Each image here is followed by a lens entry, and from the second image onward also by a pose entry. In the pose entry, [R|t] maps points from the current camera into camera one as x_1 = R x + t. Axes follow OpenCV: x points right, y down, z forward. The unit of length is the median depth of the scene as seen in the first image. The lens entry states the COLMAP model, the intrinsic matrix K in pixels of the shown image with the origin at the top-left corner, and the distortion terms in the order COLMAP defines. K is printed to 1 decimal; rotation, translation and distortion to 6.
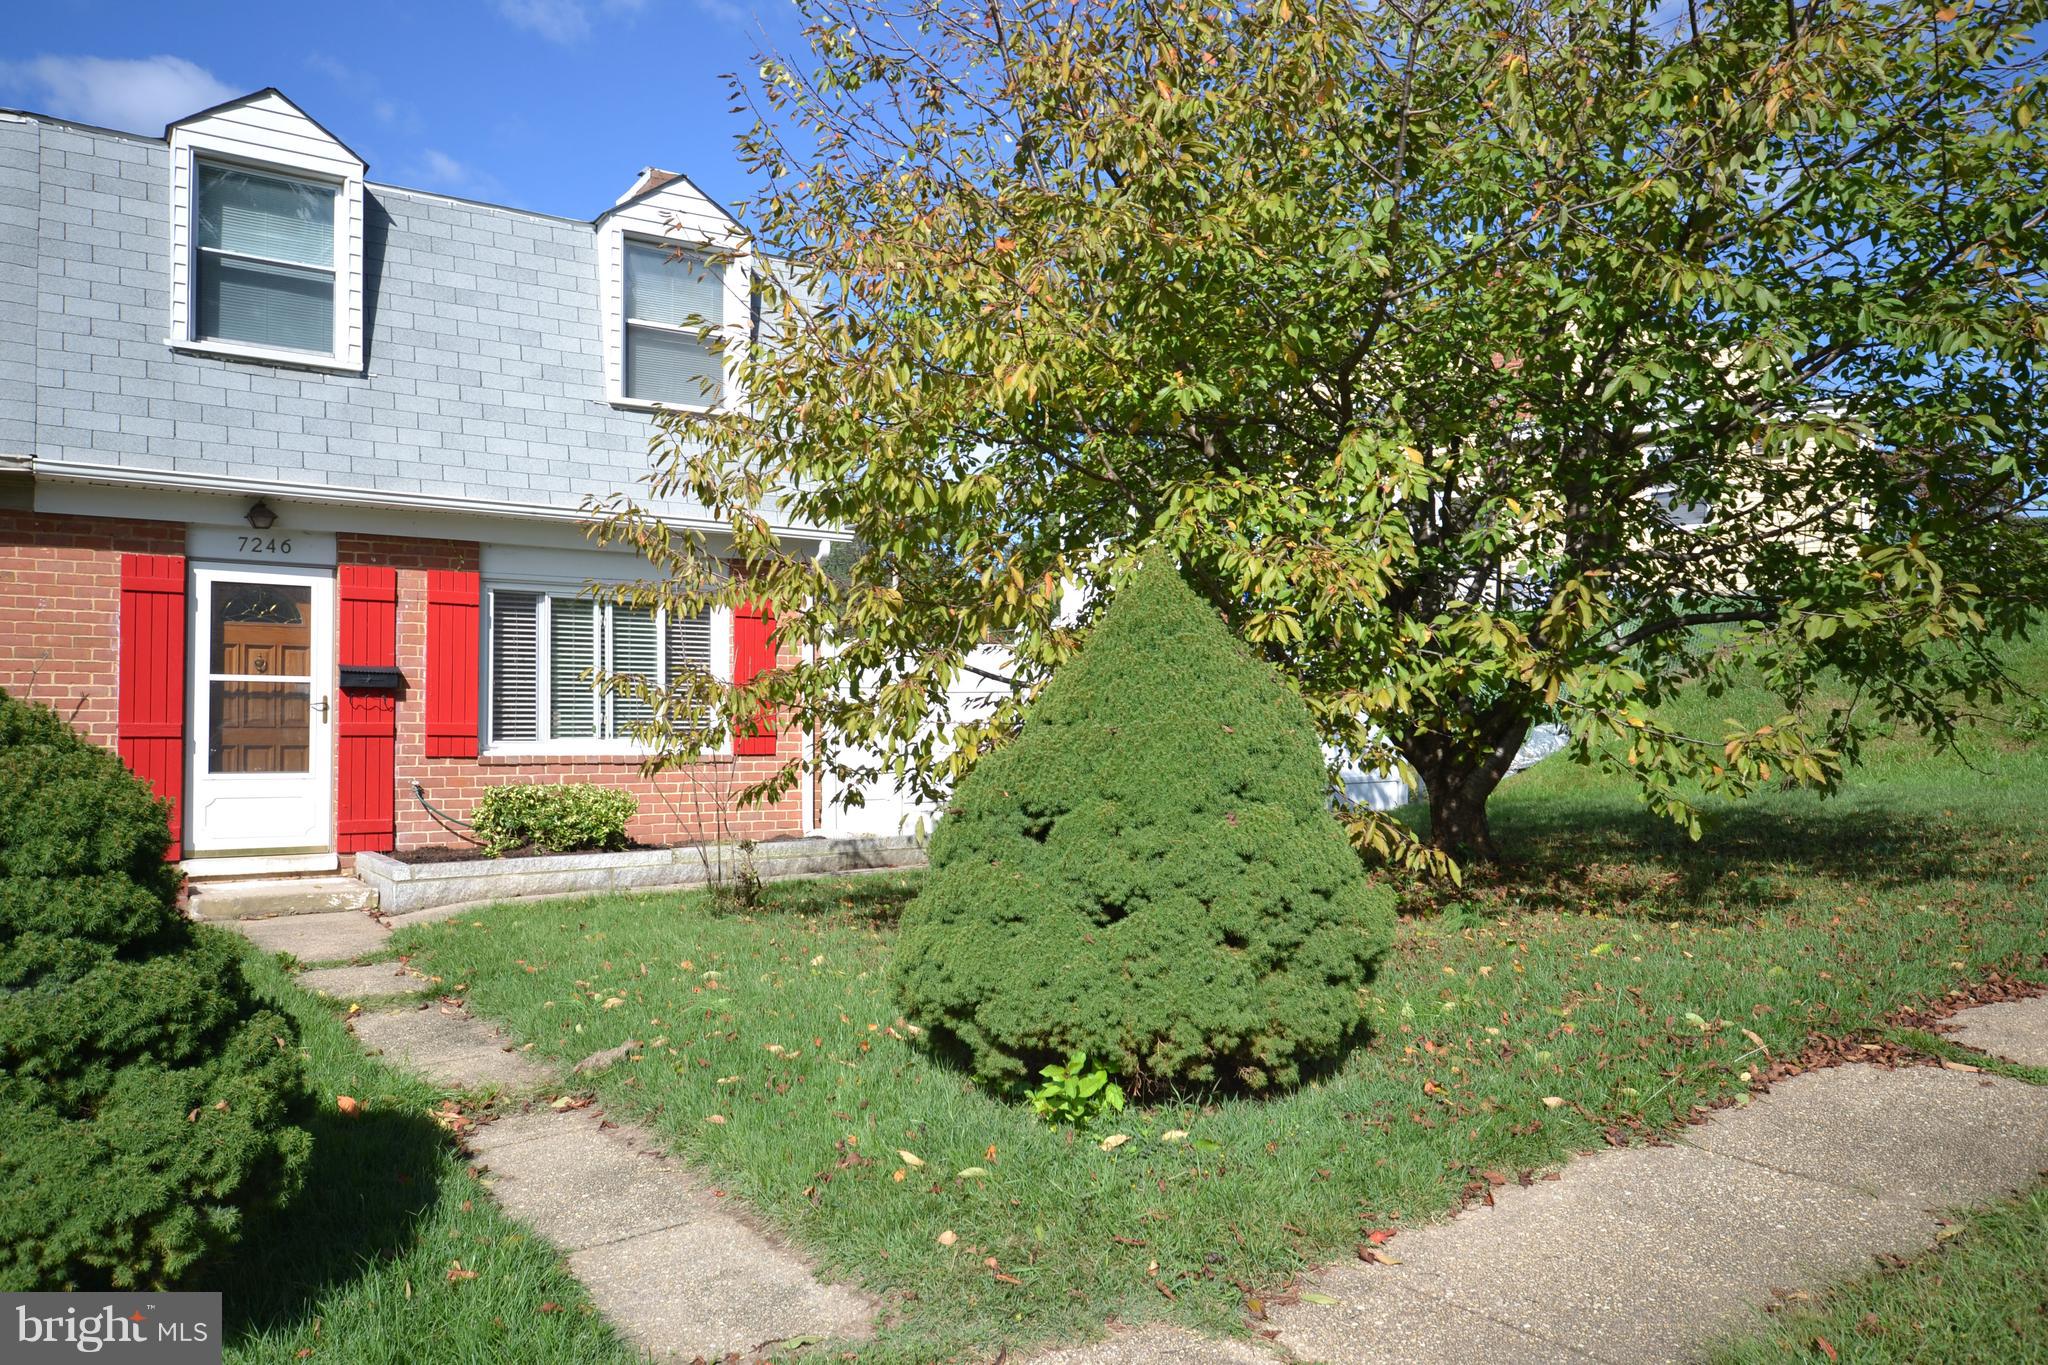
lens RADIAL K [[1620.3, 0, 1039.2], [0, 1620.3, 690.0], [0, 0, 1]] dist [-0.009066, 0.012393]
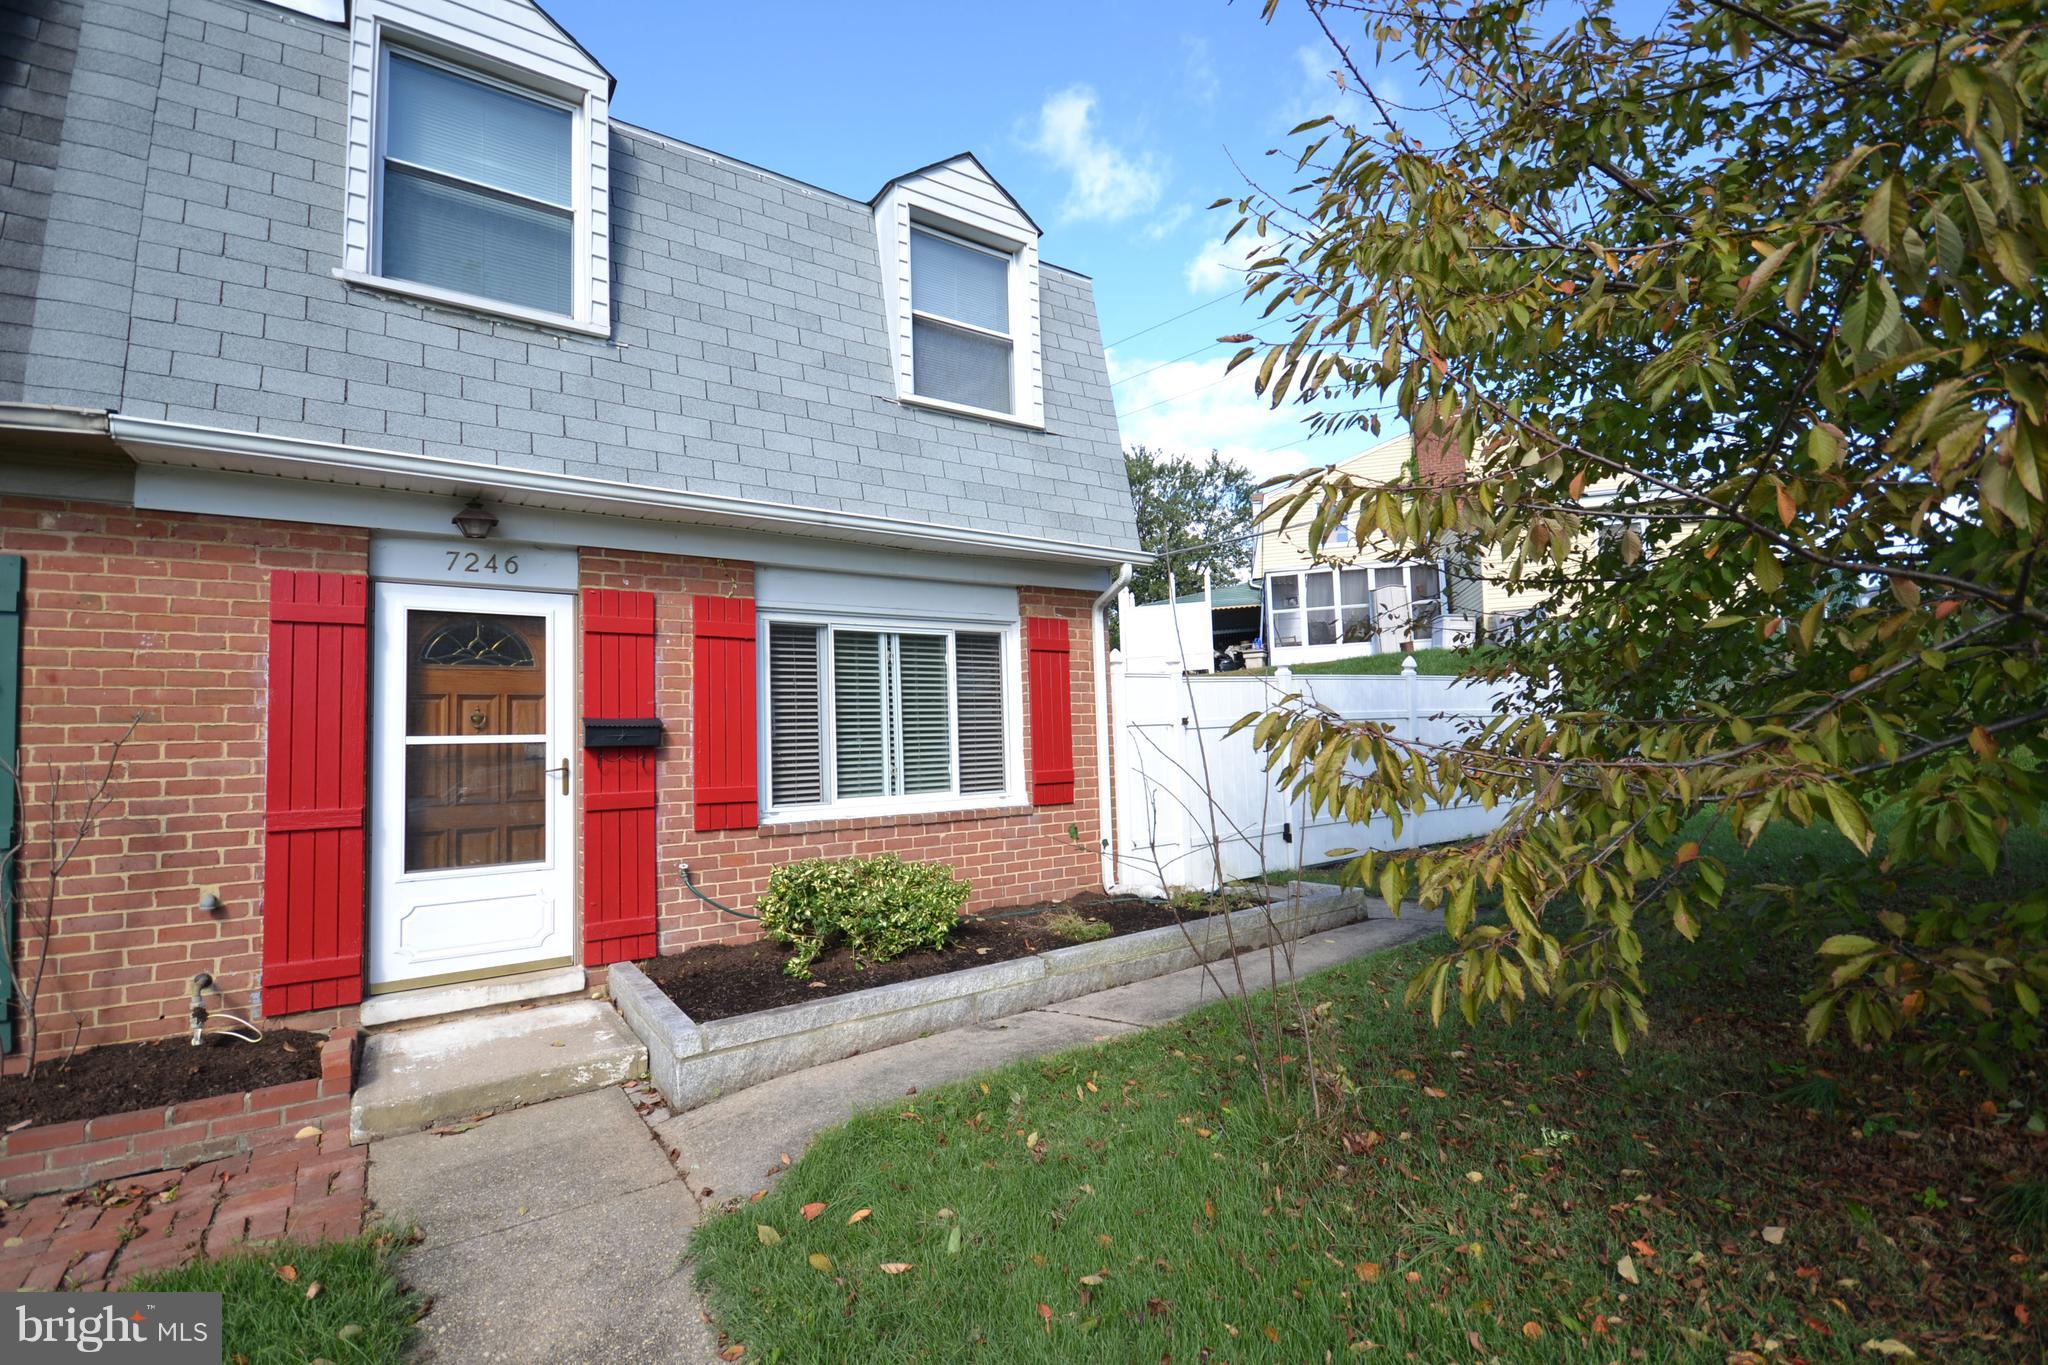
lens RADIAL K [[945.7, 0, 1017.6], [0, 945.7, 679.8], [0, 0, 1]] dist [-0.013179, -0.005245]
pose [[0.999278, -0.027935, 0.025770, -0.239642], [0.028879, 0.998897, -0.037017, -0.011243], [-0.024707, 0.037735, 0.998982, 0.552044]]
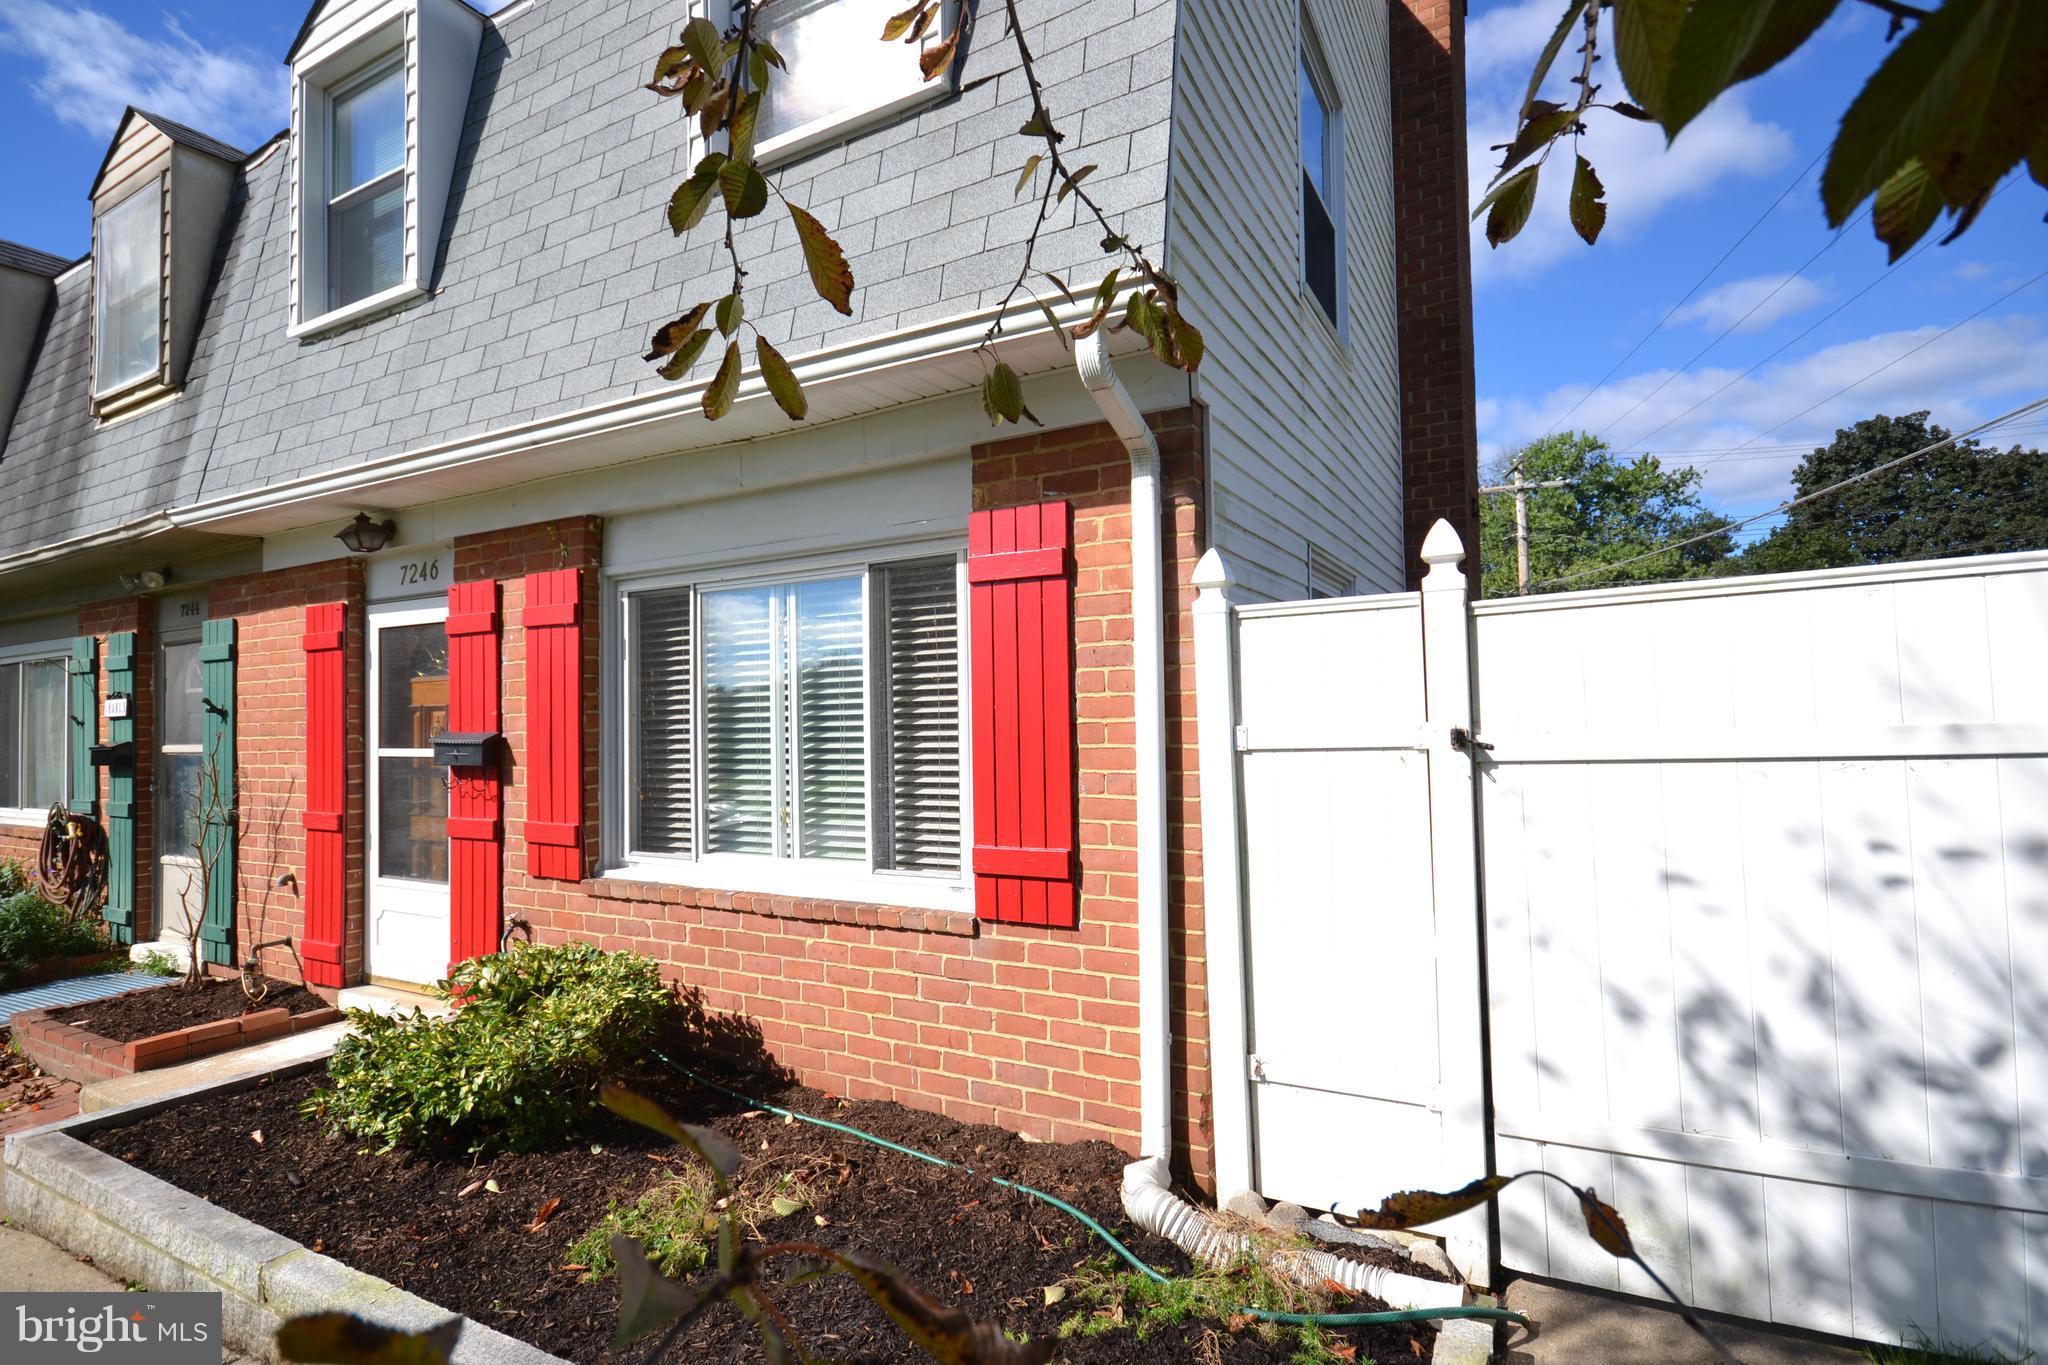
lens RADIAL K [[1010.6, 0, 1026.7], [0, 1010.6, 690.7], [0, 0, 1]] dist [0.005570, 0.000276]
pose [[0.441990, -0.029129, -0.896547, 0.057731], [0.050421, 0.998699, -0.007591, -0.017675], [0.895602, -0.041850, 0.442884, 1.031956]]
